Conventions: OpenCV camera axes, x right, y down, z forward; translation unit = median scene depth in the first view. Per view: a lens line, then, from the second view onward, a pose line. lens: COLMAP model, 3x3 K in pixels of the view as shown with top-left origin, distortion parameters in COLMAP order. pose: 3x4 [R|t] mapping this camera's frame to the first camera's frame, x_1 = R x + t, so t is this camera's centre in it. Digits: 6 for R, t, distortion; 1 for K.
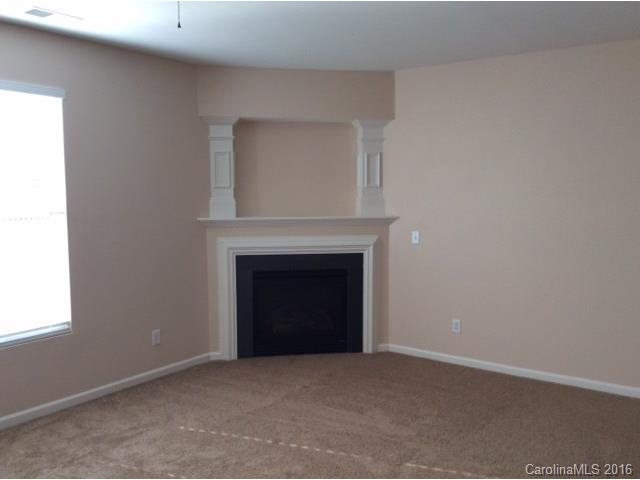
lens RADIAL K [[580.8, 0, 320.0], [0, 580.8, 240.0], [0, 0, 1]] dist [0.120800, -0.239531]
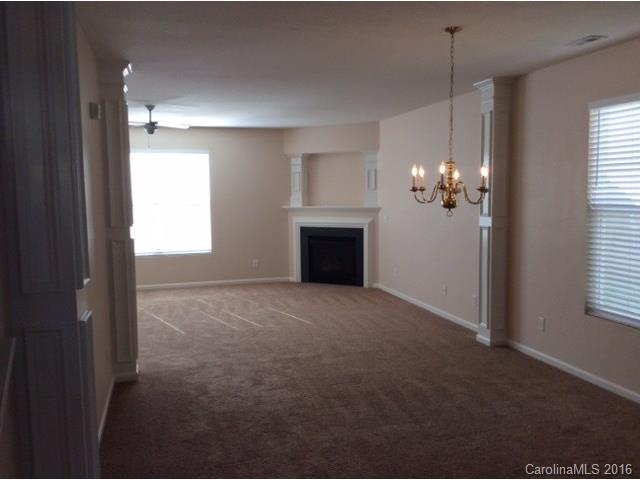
lens RADIAL K [[580.8, 0, 320.0], [0, 580.8, 240.0], [0, 0, 1]] dist [0.120800, -0.239531]
pose [[0.789461, 0.046300, -0.612052, 1.043930], [-0.042071, 0.998888, 0.021297, 0.026648], [0.612357, 0.008937, 0.790531, -0.437341]]
